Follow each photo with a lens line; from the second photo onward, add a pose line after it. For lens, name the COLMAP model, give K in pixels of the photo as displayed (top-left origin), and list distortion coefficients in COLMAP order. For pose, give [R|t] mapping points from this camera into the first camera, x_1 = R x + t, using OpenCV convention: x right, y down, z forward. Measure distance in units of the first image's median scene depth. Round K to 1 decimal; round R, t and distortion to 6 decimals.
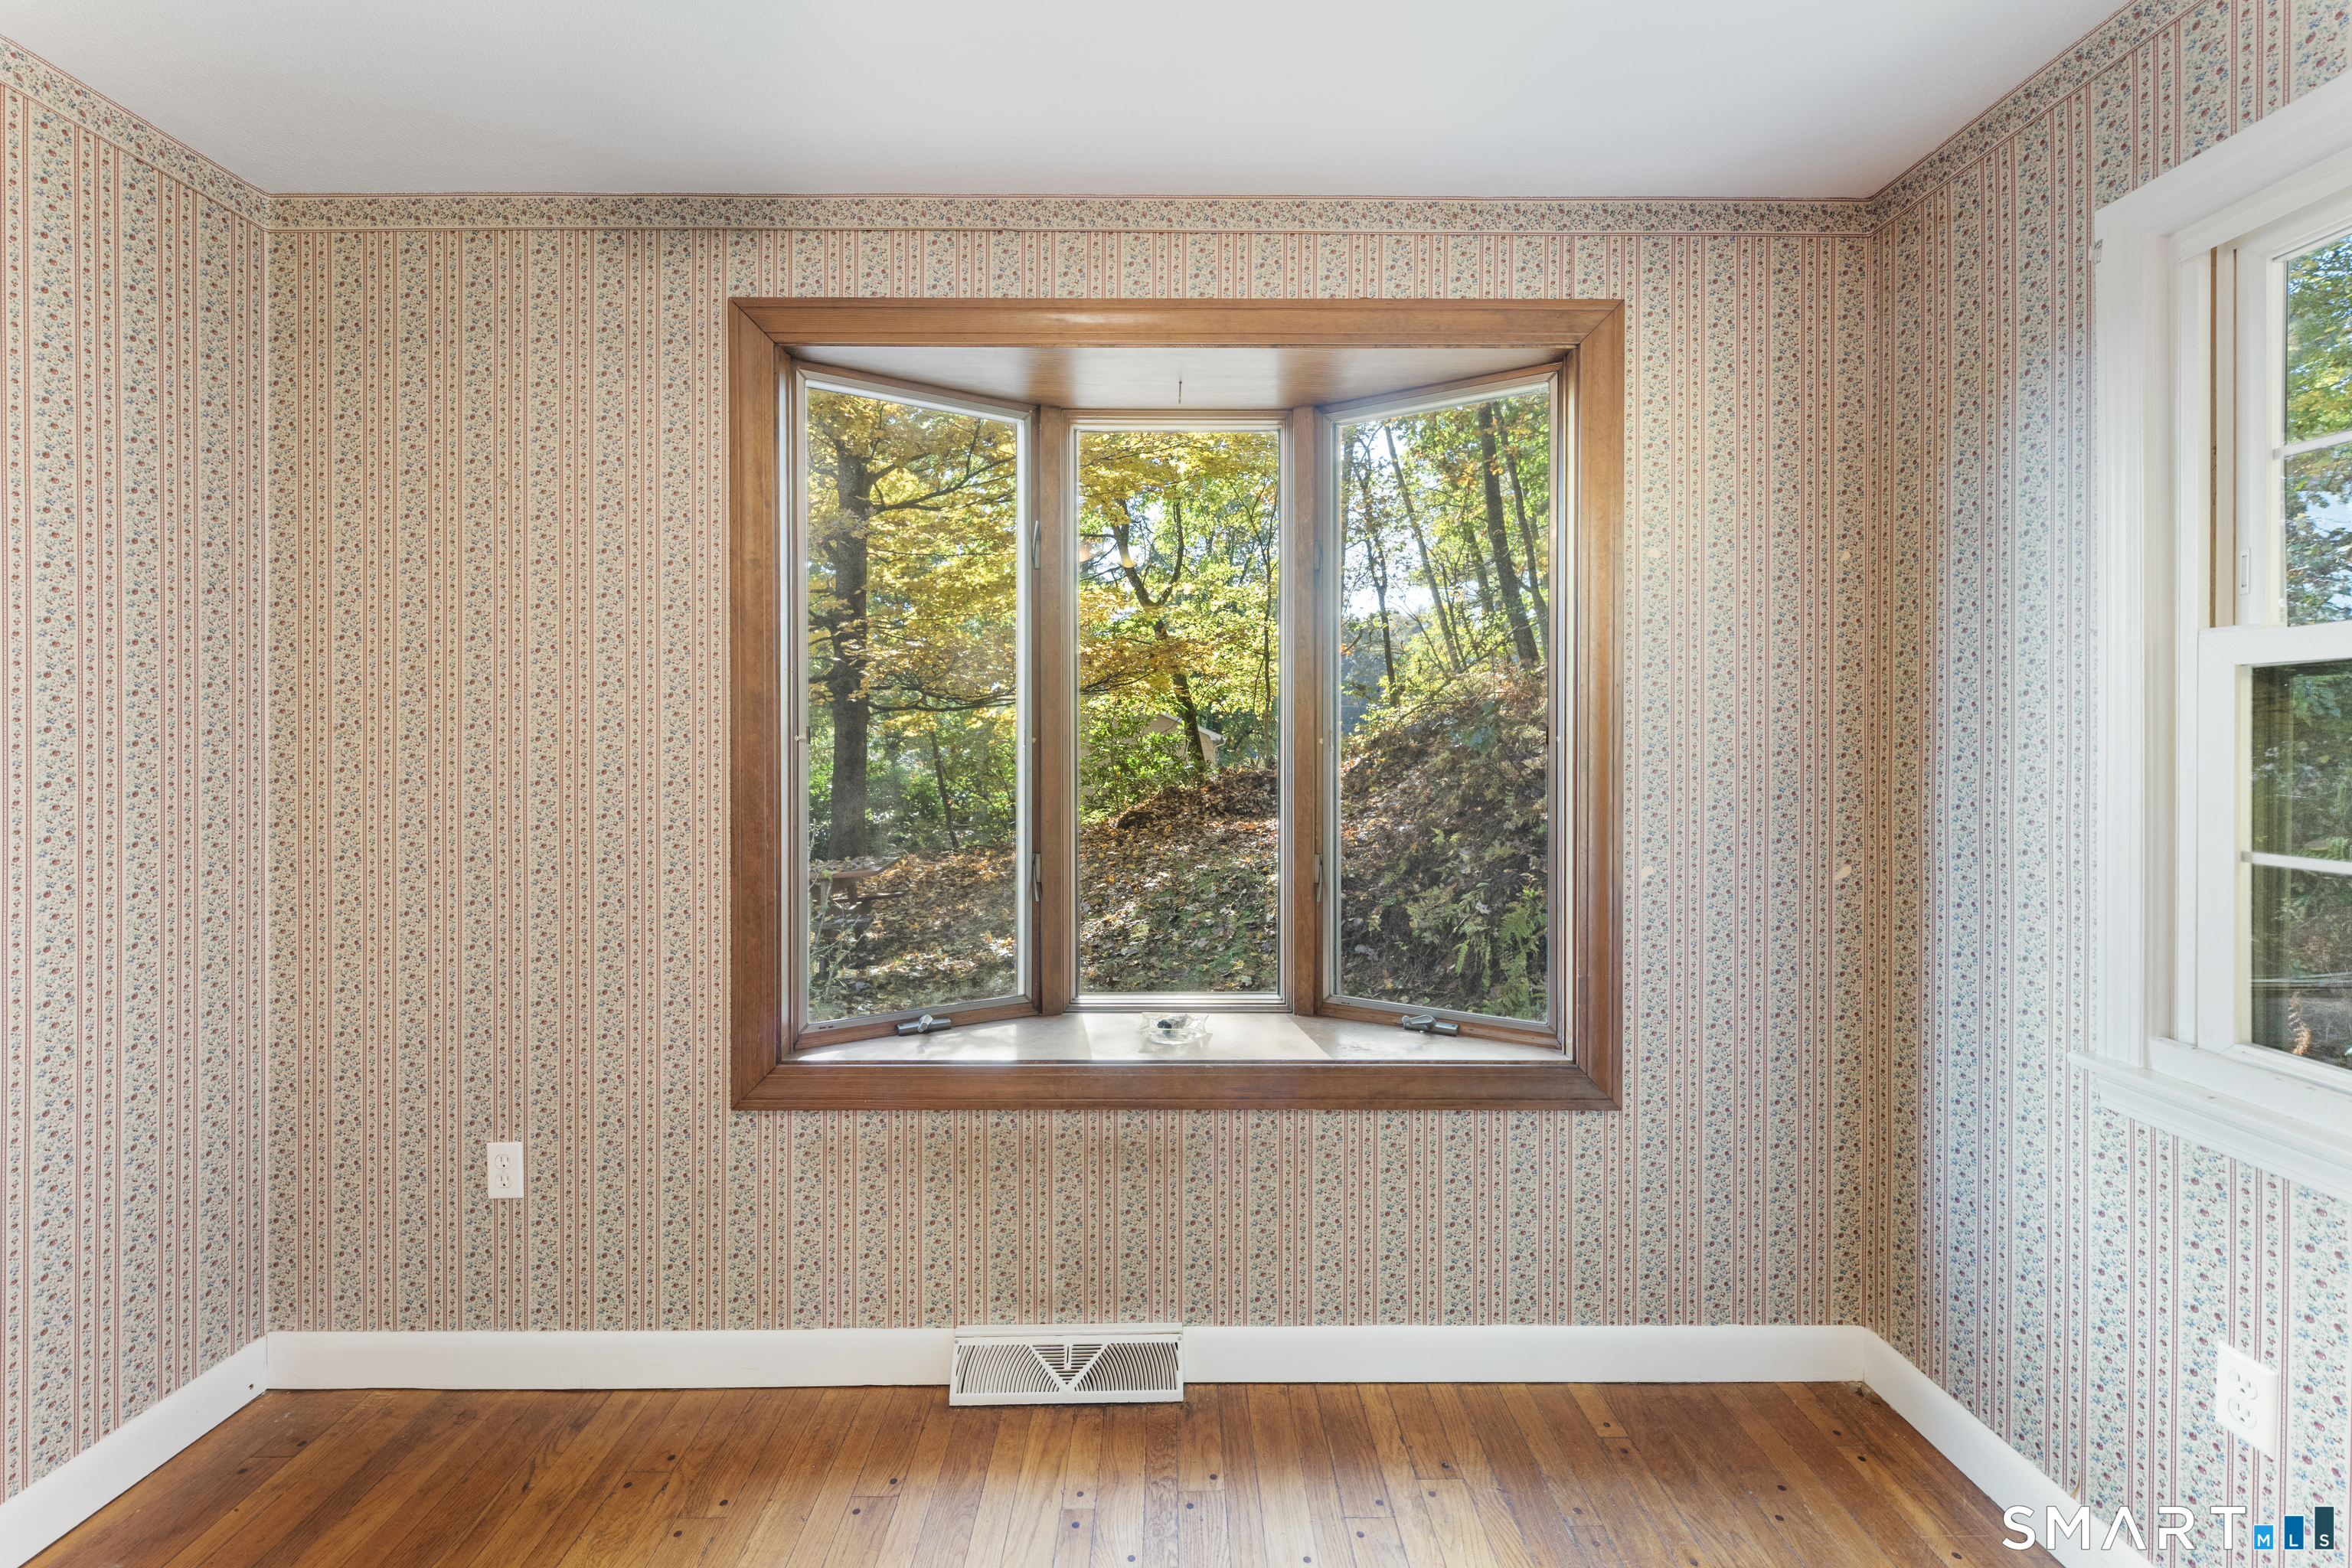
lens RADIAL K [[955.3, 0, 1176.7], [0, 955.3, 752.2], [0, 0, 1]] dist [-0.000126, -0.000542]
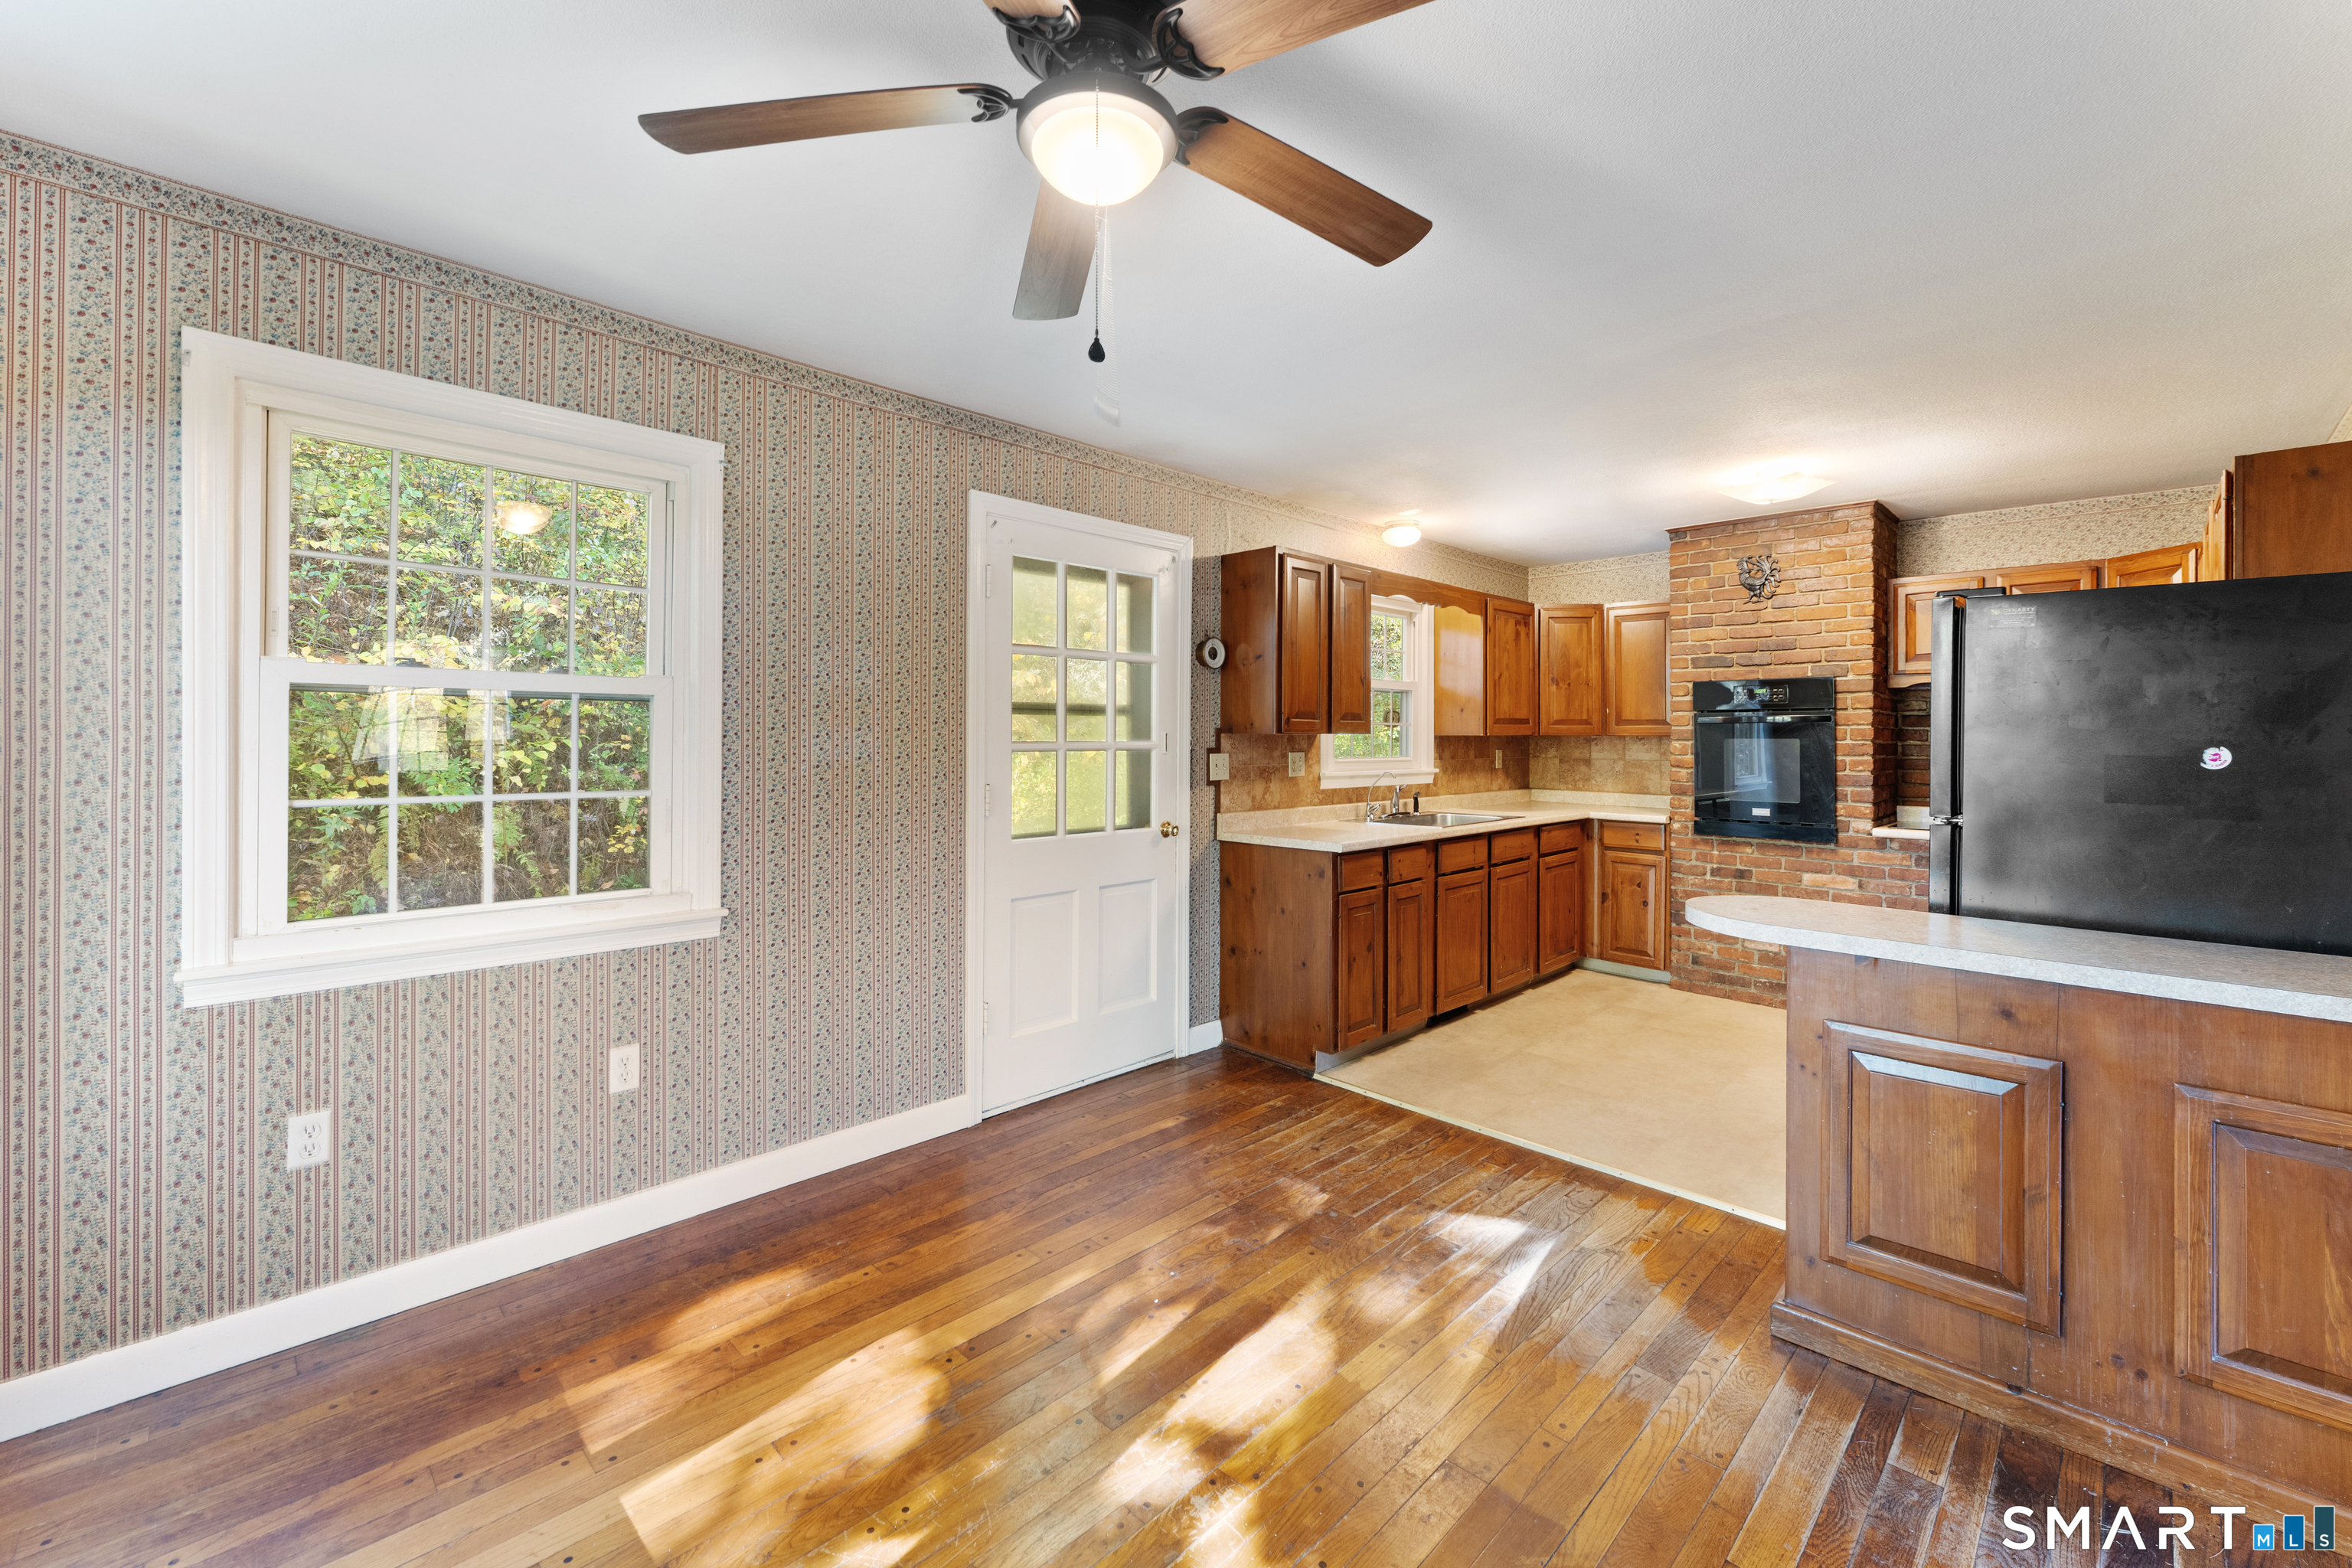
lens RADIAL K [[955.3, 0, 1181.1], [0, 955.3, 737.8], [0, 0, 1]] dist [-0.000126, -0.000542]
pose [[-0.703488, -0.004144, 0.710695, -0.722316], [0.002397, 0.999963, 0.008204, -0.007229], [-0.710704, 0.007475, -0.703452, 0.738215]]
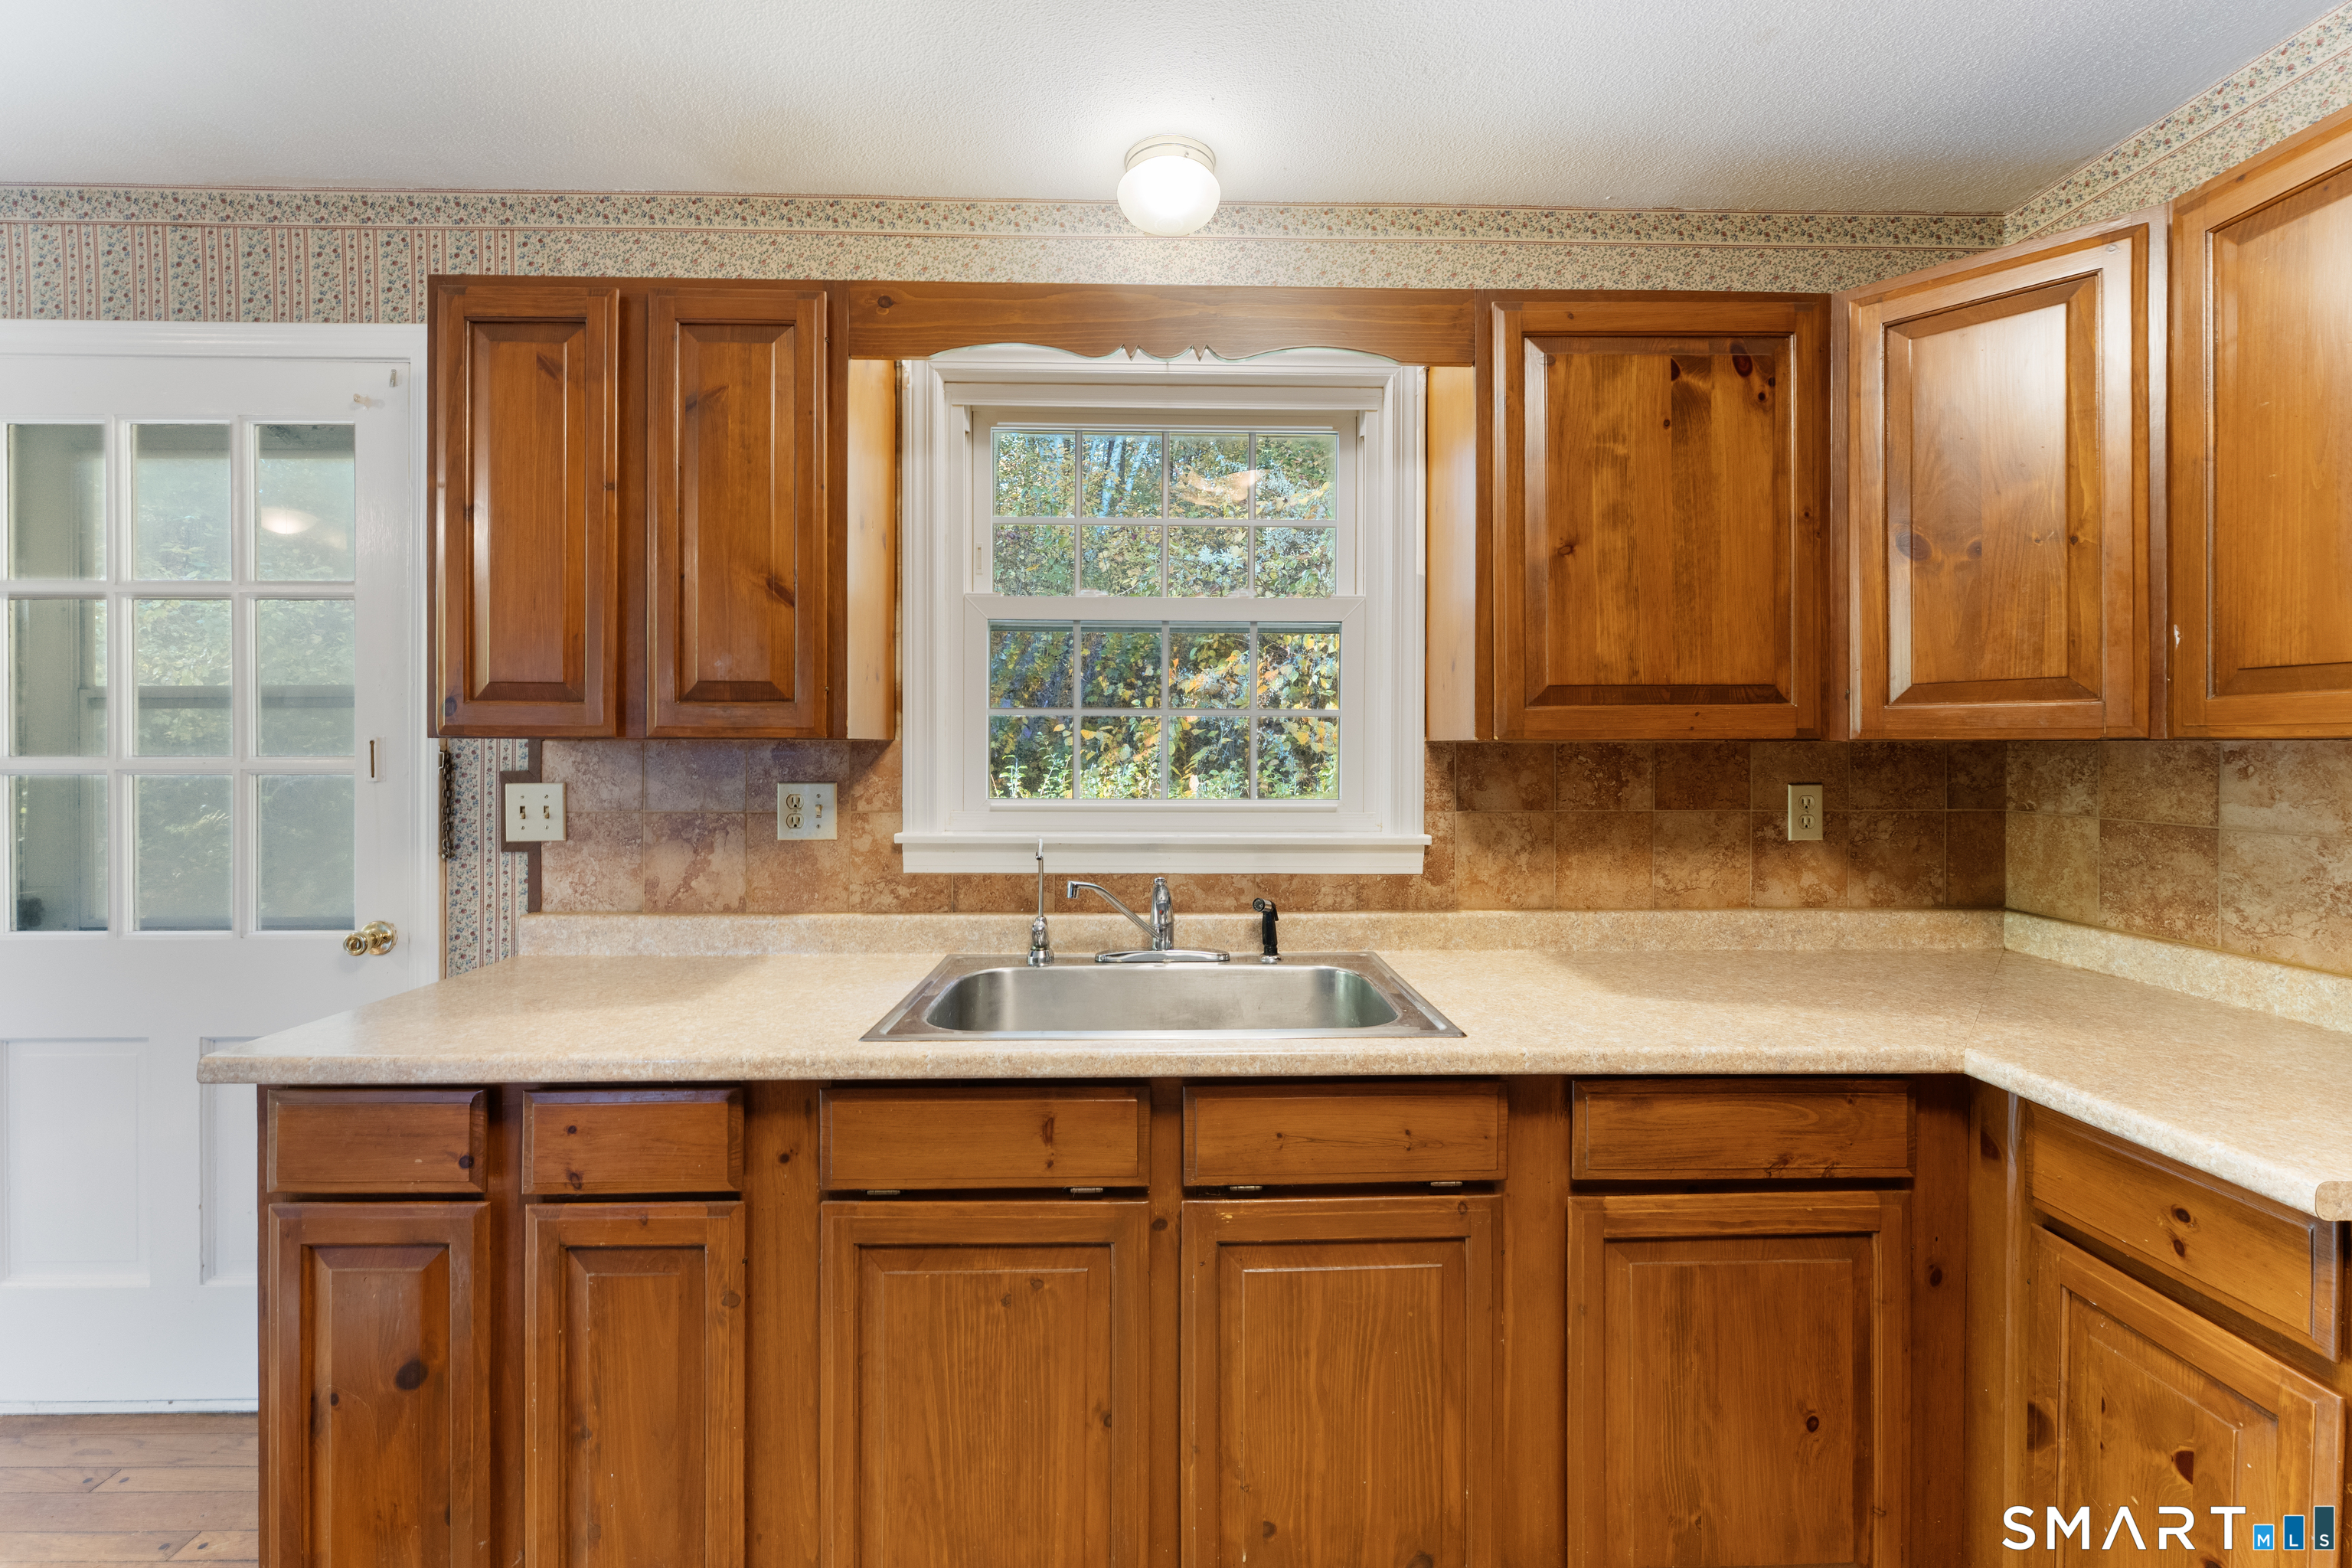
lens RADIAL K [[955.3, 0, 1180.0], [0, 955.3, 753.0], [0, 0, 1]] dist [-0.000126, -0.000542]
pose [[-0.016952, -0.006253, 0.999837, -0.246870], [0.007875, 0.999949, 0.006387, 0.013933], [-0.999825, 0.007982, -0.016902, -1.520002]]
